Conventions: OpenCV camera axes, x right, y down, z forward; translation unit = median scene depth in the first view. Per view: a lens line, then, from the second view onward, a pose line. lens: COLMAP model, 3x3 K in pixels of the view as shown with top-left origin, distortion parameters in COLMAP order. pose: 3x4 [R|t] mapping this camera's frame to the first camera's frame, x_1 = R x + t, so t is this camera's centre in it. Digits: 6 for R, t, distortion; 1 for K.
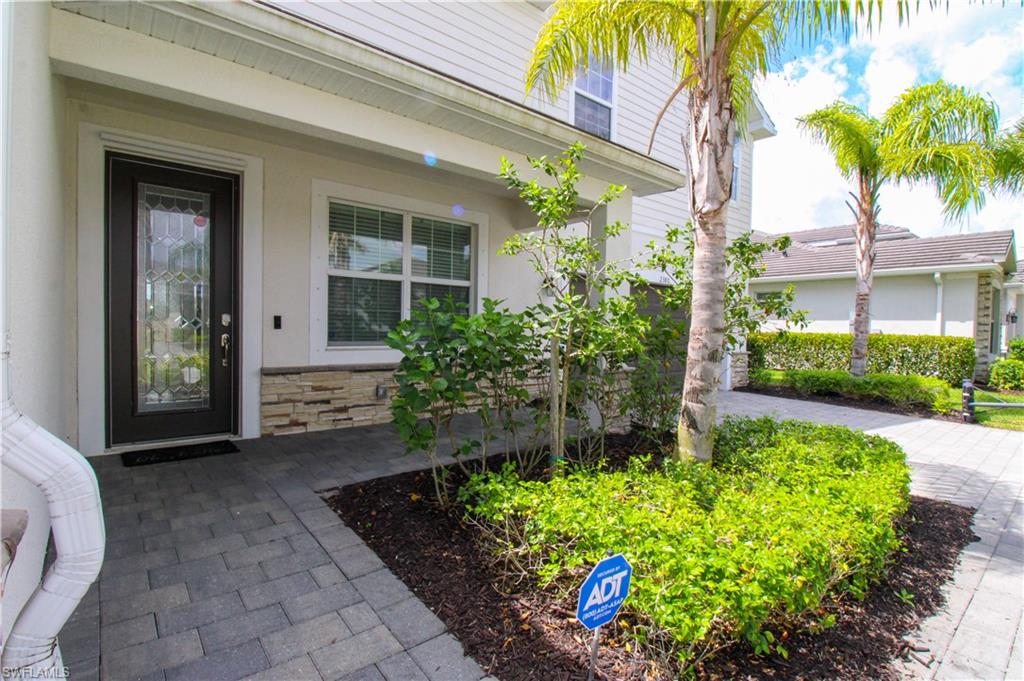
lens RADIAL K [[504.3, 0, 535.9], [0, 504.3, 342.4], [0, 0, 1]] dist [0.000816, -0.010013]
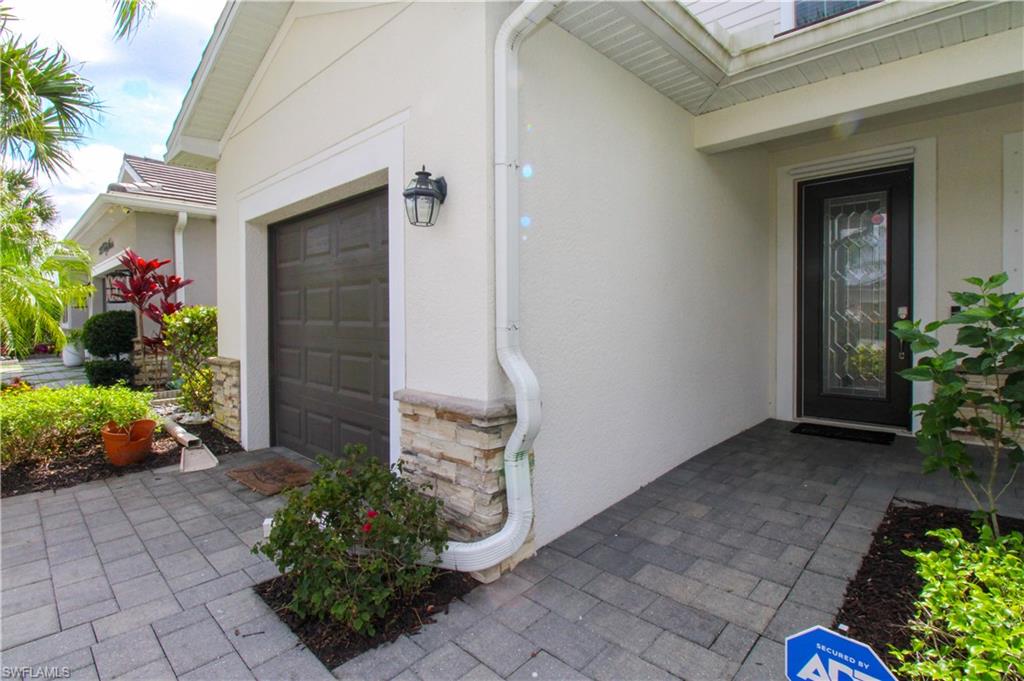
lens RADIAL K [[477.1, 0, 512.2], [0, 477.1, 324.7], [0, 0, 1]] dist [-0.001110, -0.012555]
pose [[0.089983, -0.006812, -0.995920, 0.240333], [-0.022058, 0.999718, -0.008831, 0.004276], [0.995699, 0.022763, 0.089808, 0.152427]]
